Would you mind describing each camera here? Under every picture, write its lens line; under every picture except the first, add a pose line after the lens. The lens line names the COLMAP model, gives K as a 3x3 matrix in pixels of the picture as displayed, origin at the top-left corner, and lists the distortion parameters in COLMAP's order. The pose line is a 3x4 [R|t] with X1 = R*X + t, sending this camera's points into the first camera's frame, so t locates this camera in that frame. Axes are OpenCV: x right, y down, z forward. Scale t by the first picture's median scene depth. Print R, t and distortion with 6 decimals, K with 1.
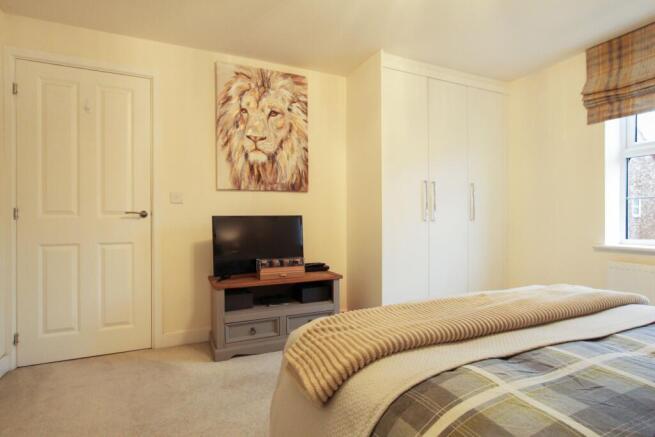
lens RADIAL K [[331.2, 0, 327.0], [0, 331.2, 218.1], [0, 0, 1]] dist [-0.029758, 0.007078]
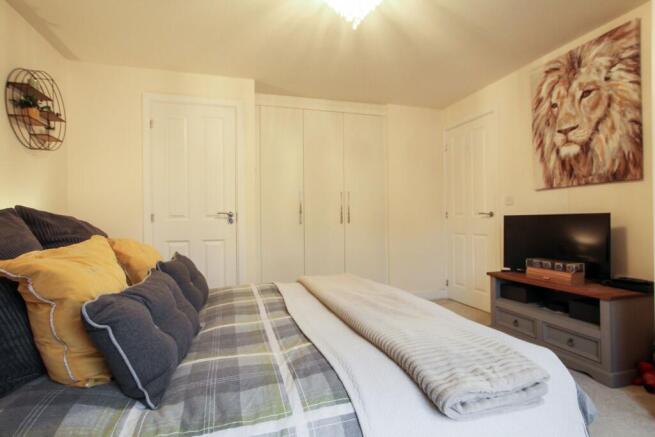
lens RADIAL K [[331.2, 0, 329.6], [0, 331.2, 217.7], [0, 0, 1]] dist [-0.029758, 0.007078]
pose [[-0.131590, -0.000614, -0.991304, 0.766538], [0.003219, 0.999994, -0.001047, 0.001129], [0.991299, -0.003329, -0.131588, 0.460826]]
